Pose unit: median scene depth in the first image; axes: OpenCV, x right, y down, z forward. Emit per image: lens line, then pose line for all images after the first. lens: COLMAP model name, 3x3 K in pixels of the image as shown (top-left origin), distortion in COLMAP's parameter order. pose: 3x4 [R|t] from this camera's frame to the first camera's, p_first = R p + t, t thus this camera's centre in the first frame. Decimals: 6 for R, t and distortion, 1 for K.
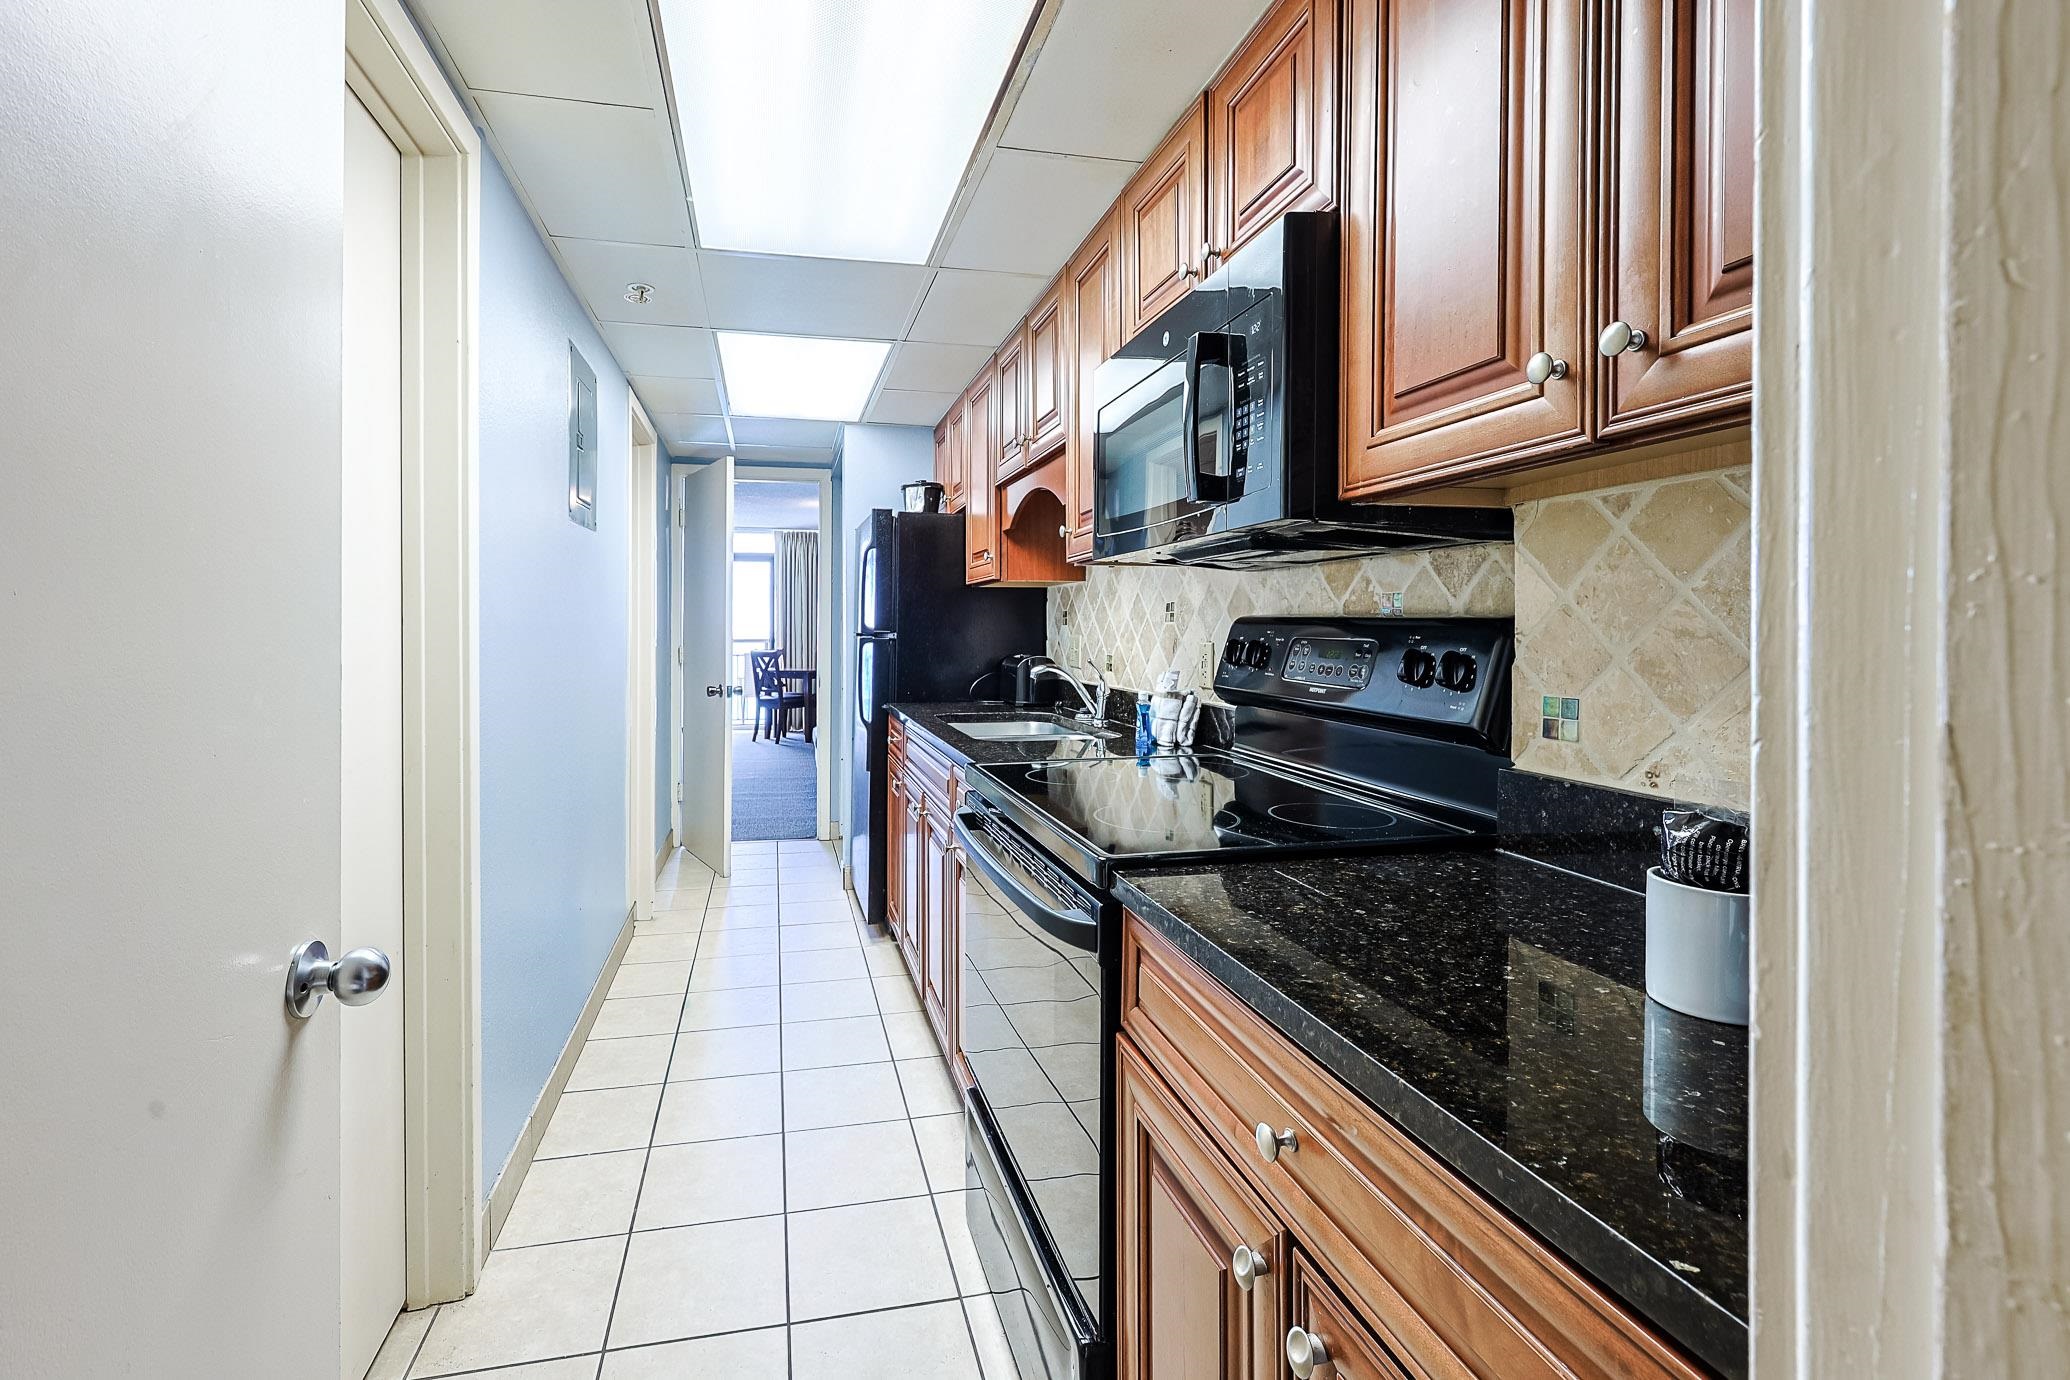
lens RADIAL K [[996.1, 0, 1023.6], [0, 996.1, 636.9], [0, 0, 1]] dist [0.000009, 0.000062]
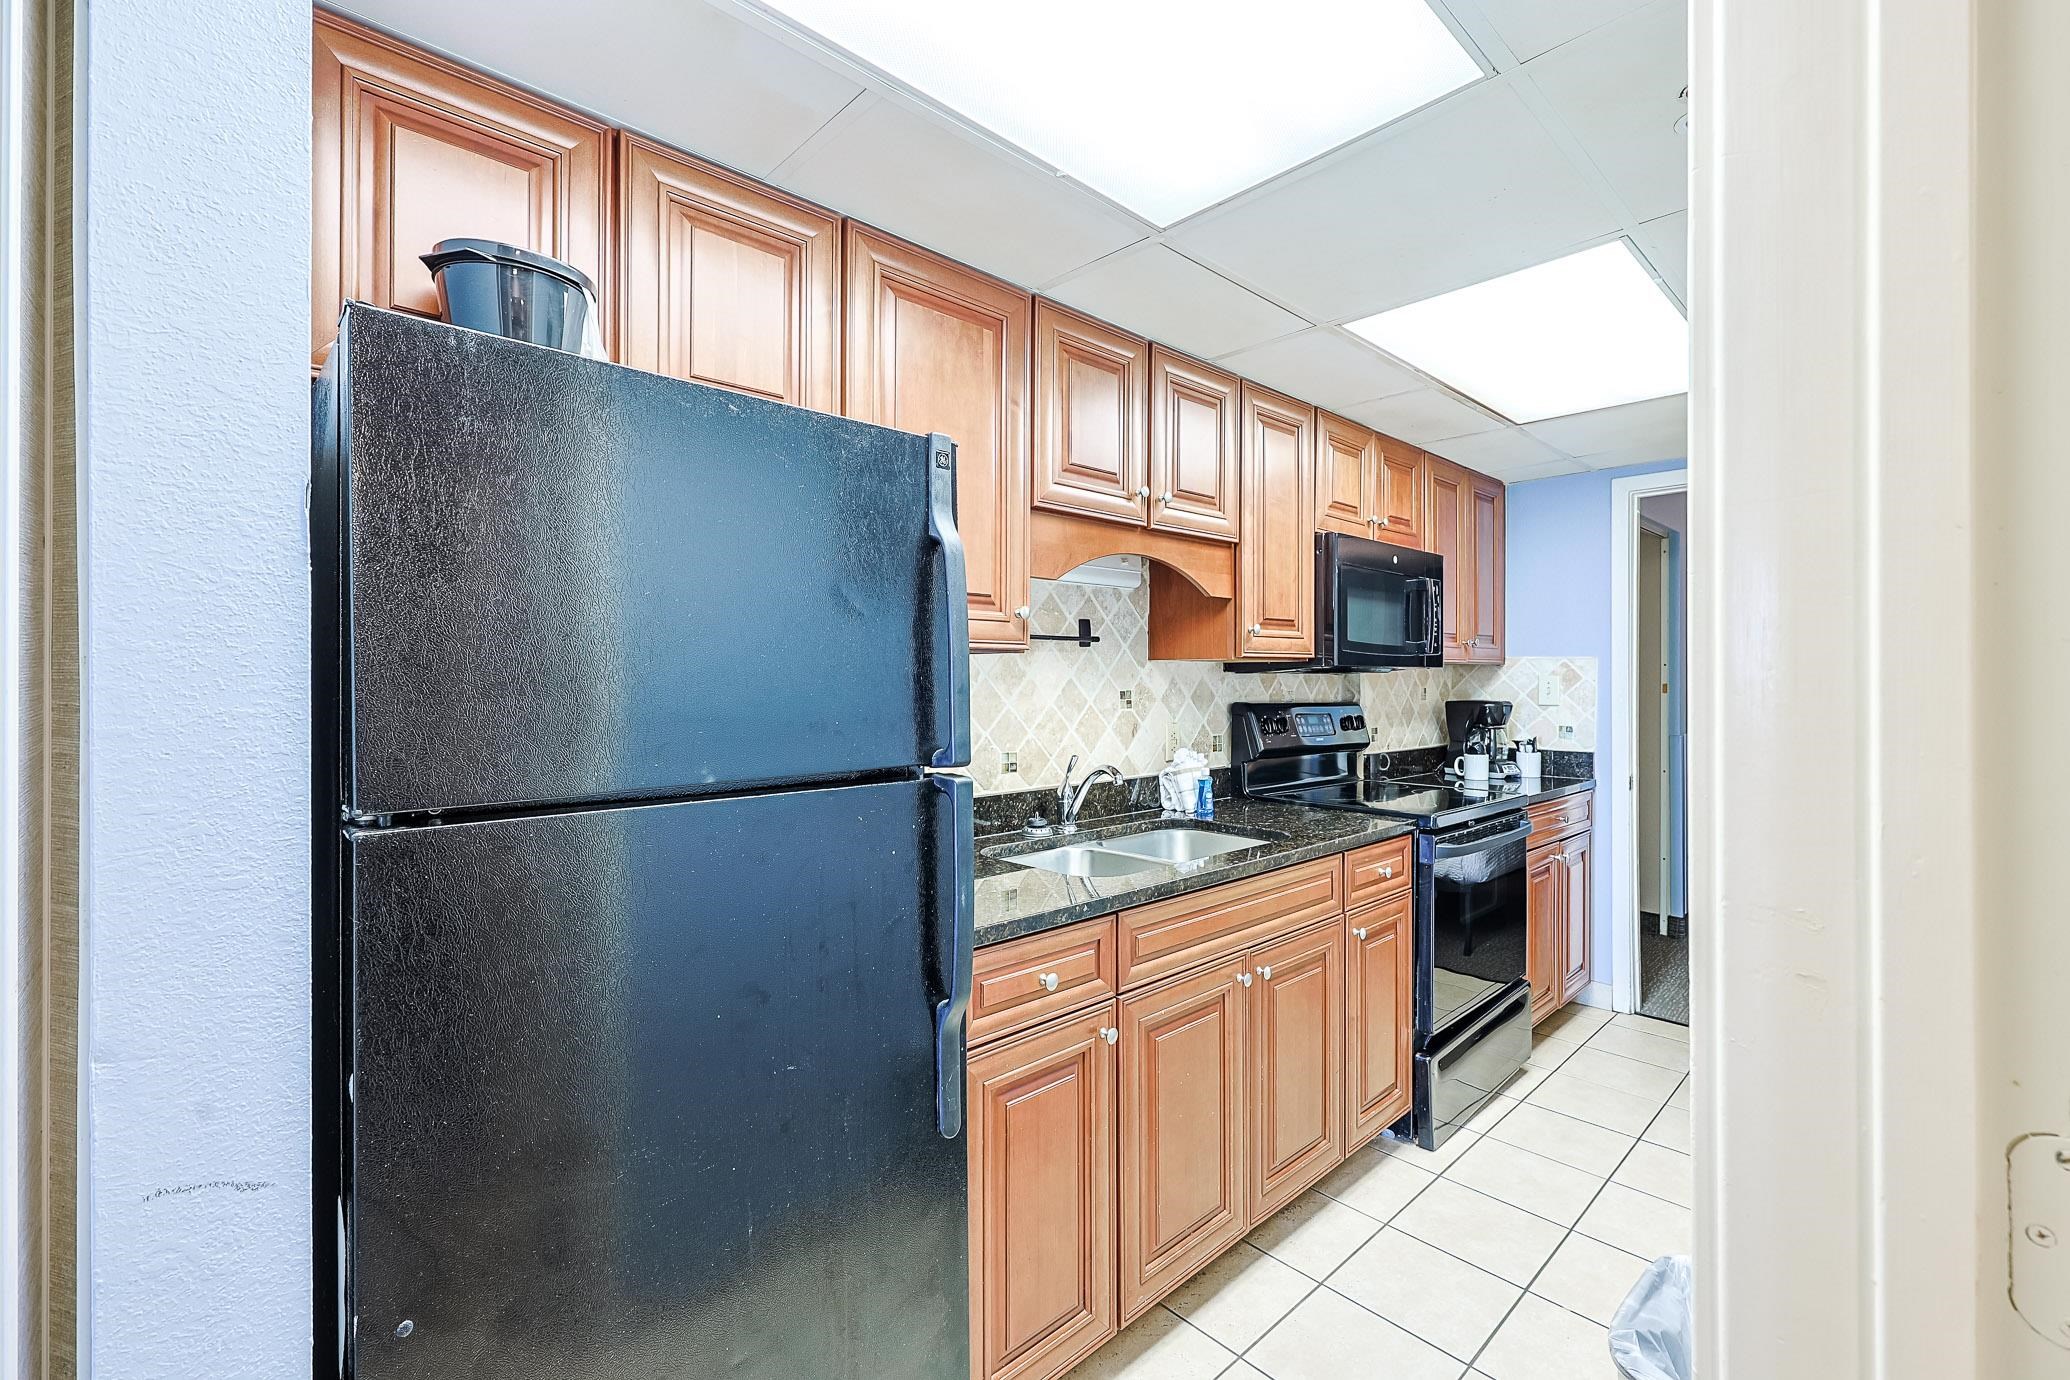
lens RADIAL K [[865.8, 0, 1028.3], [0, 865.8, 679.0], [0, 0, 1]] dist [-0.000065, 0.000182]
pose [[-0.480538, 0.000232, 0.876974, -0.909232], [0.007271, 0.999967, 0.003719, -0.075912], [-0.876944, 0.008164, -0.480523, 2.252490]]
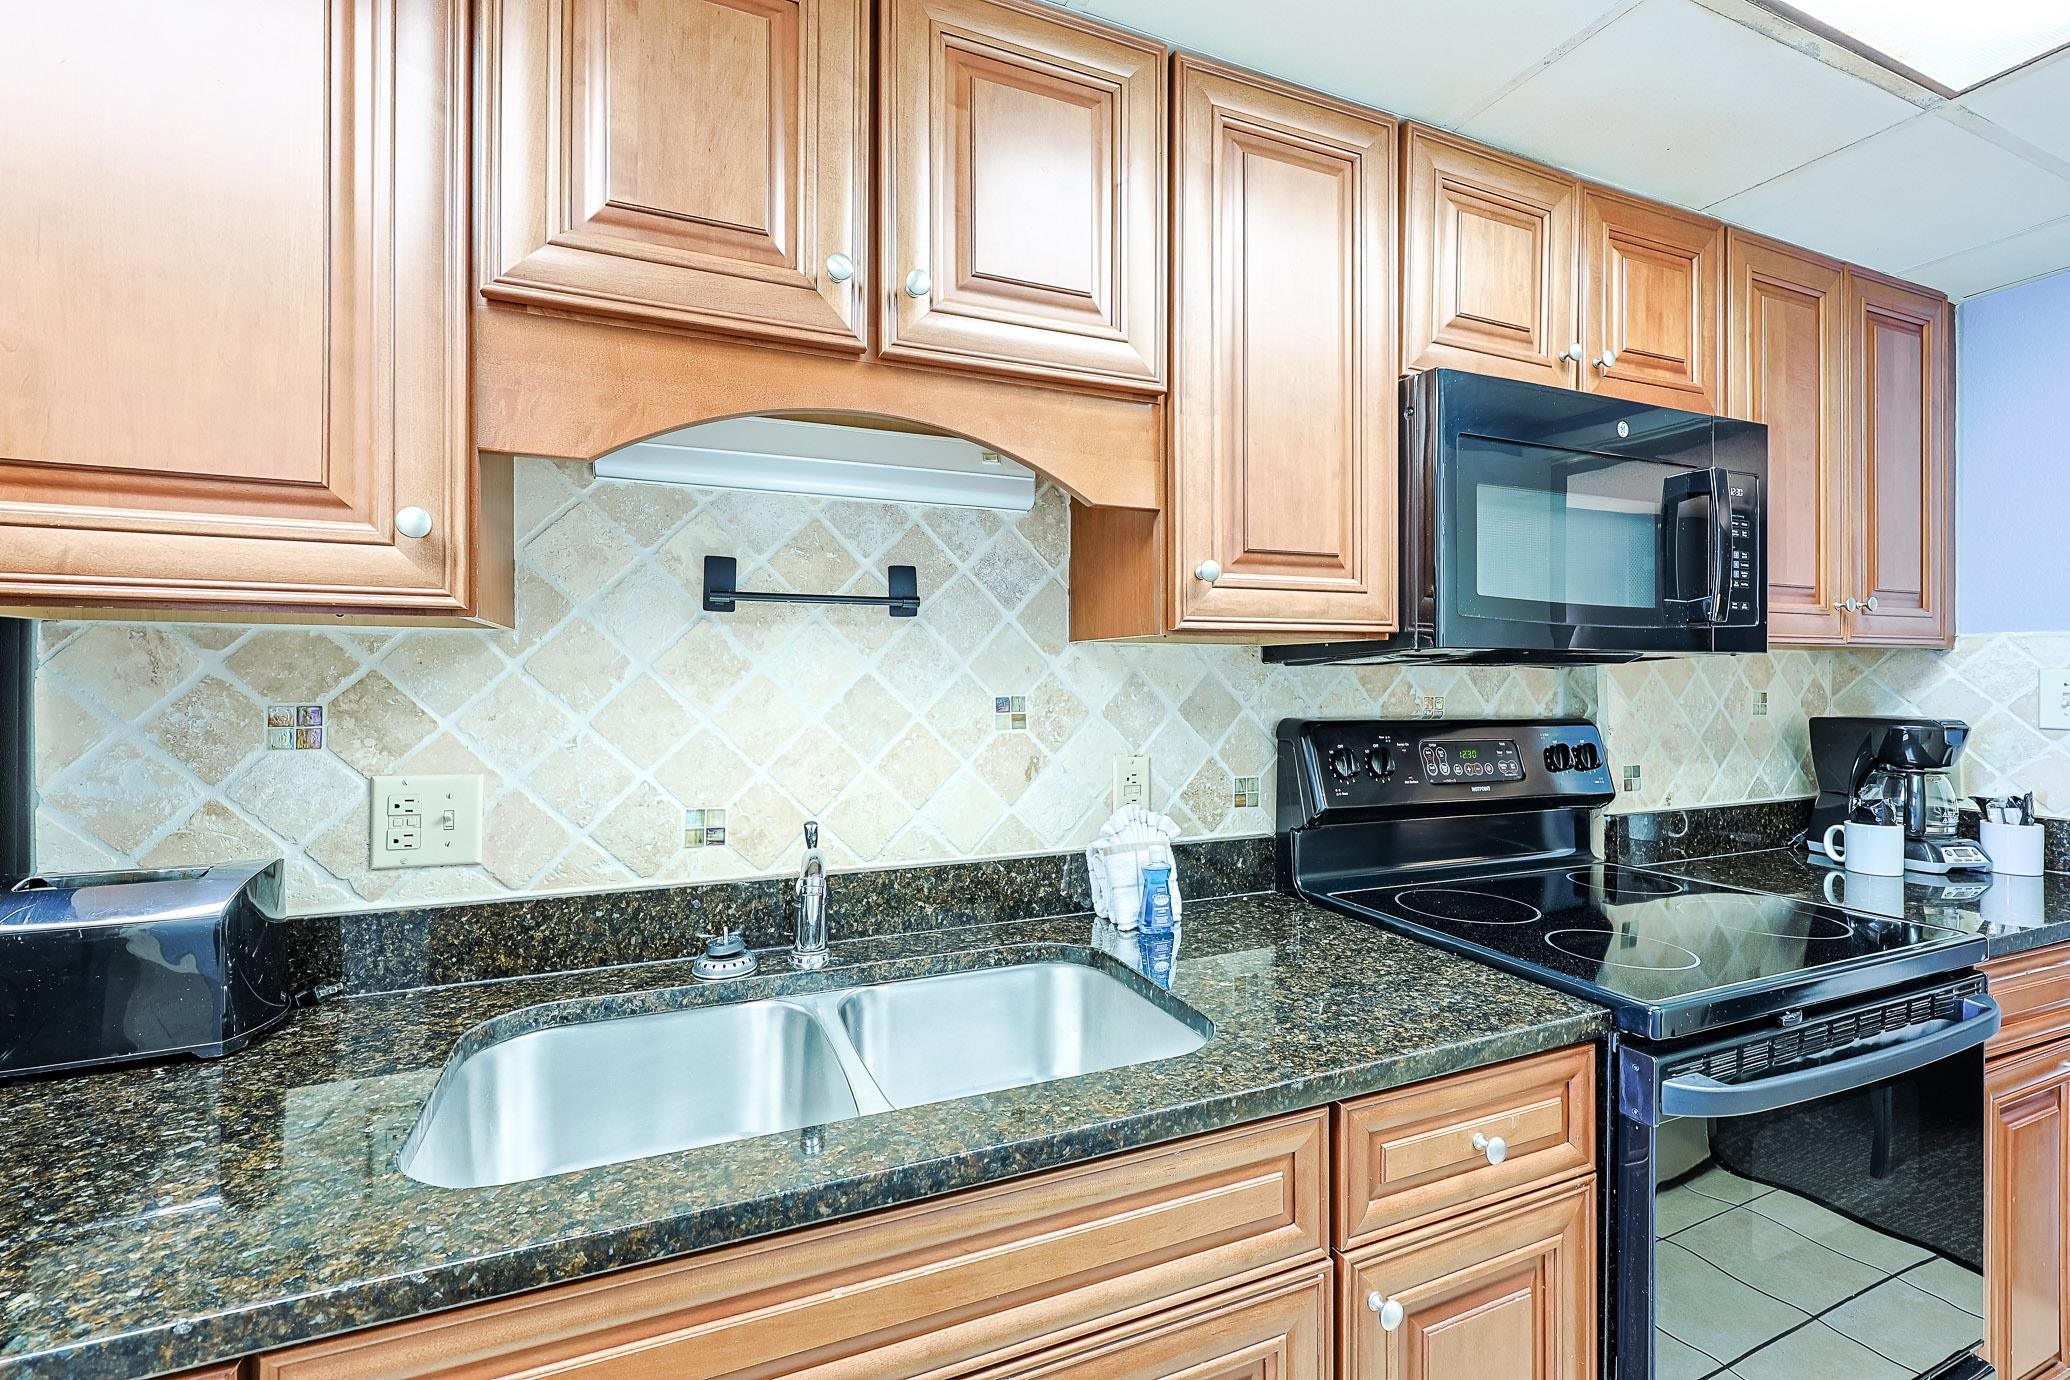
lens RADIAL K [[865.8, 0, 1028.3], [0, 865.8, 679.0], [0, 0, 1]] dist [-0.000065, 0.000182]
pose [[-0.152135, 0.001138, 0.988359, -0.530299], [0.008121, 0.999967, 0.000098, -0.066457], [-0.988326, 0.008041, -0.152139, 1.558859]]
